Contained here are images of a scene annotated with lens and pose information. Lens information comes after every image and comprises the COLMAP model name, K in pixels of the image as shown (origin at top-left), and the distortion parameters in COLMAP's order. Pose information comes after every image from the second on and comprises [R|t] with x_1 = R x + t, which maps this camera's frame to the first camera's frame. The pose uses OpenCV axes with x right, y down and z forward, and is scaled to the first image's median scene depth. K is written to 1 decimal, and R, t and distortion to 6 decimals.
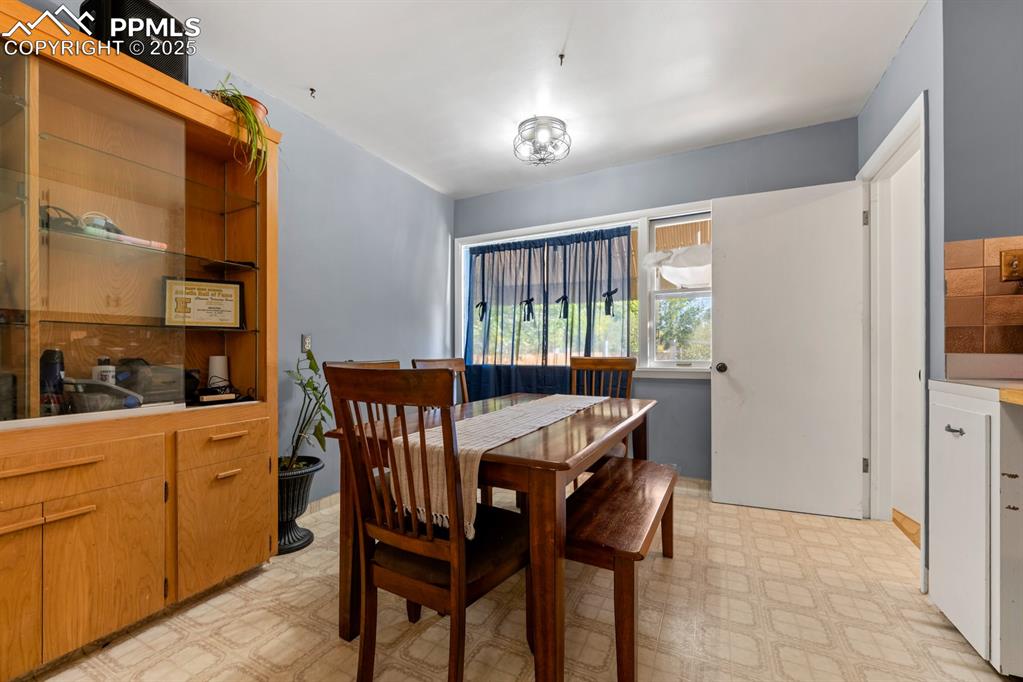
lens RADIAL K [[403.9, 0, 510.8], [0, 403.9, 348.6], [0, 0, 1]] dist [-0.009004, -0.000005]
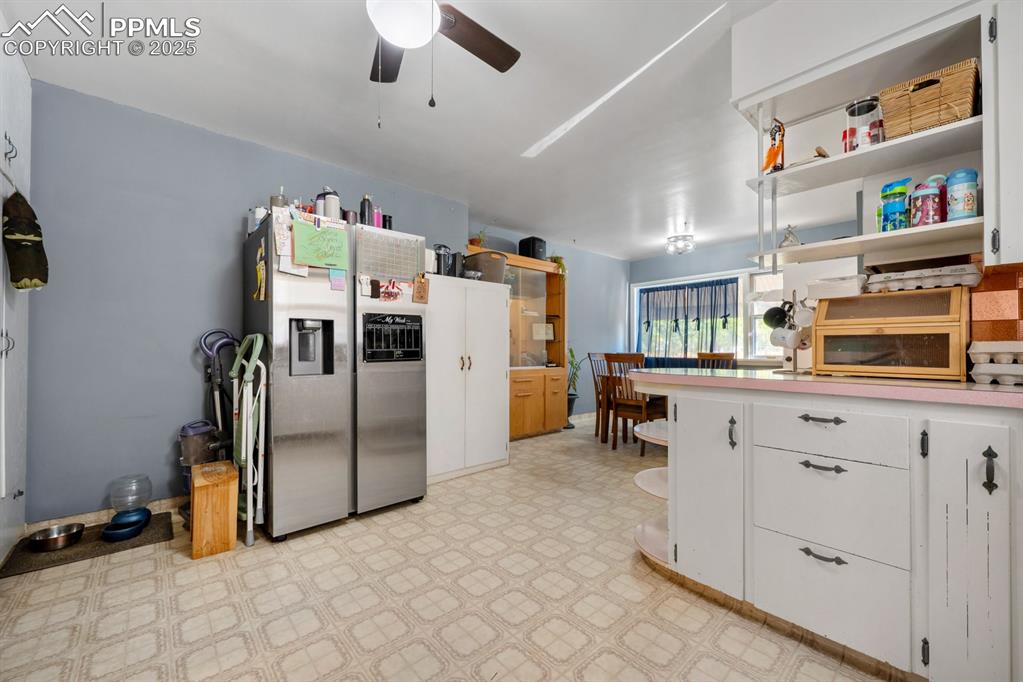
lens RADIAL K [[403.9, 0, 510.1], [0, 403.9, 343.9], [0, 0, 1]] dist [-0.009004, -0.000005]
pose [[0.927417, 0.003345, -0.374013, 0.033757], [-0.004711, 0.999985, -0.002738, -0.009817], [0.373998, 0.004301, 0.927419, -0.890596]]
